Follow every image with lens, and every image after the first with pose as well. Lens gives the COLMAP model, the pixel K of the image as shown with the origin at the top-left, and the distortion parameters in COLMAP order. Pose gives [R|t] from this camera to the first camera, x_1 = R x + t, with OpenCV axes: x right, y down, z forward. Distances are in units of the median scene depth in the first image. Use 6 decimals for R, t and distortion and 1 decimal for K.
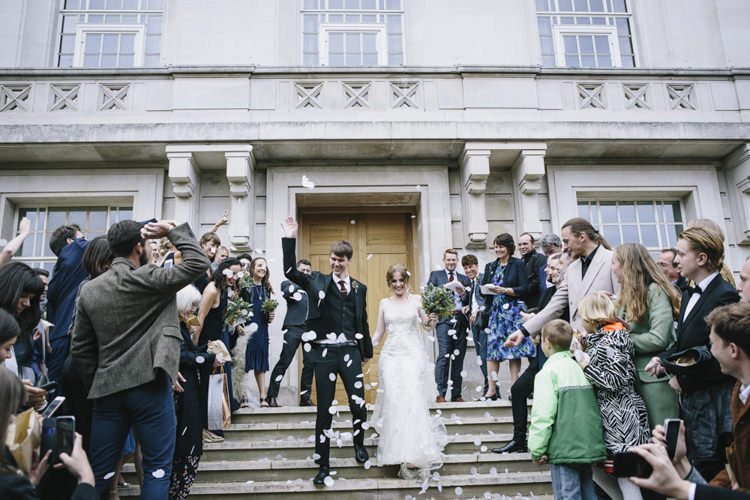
lens RADIAL K [[688.7, 0, 375.4], [0, 688.7, 237.9], [0, 0, 1]] dist [-0.038591, 0.002888]
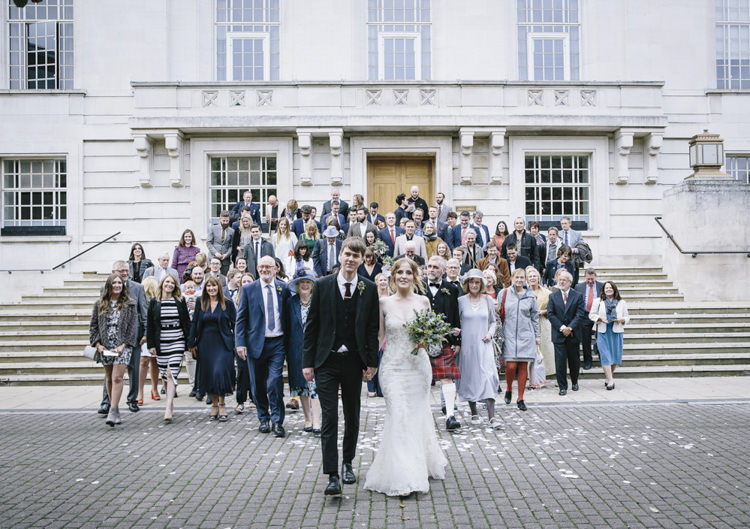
lens RADIAL K [[760.5, 0, 375.4], [0, 760.5, 265.0], [0, 0, 1]] dist [-0.000447, -0.000020]
pose [[0.997658, 0.017577, -0.066099, 0.046513], [-0.001272, 0.971017, 0.239005, -0.265648], [0.068384, -0.238362, 0.968766, -1.043463]]
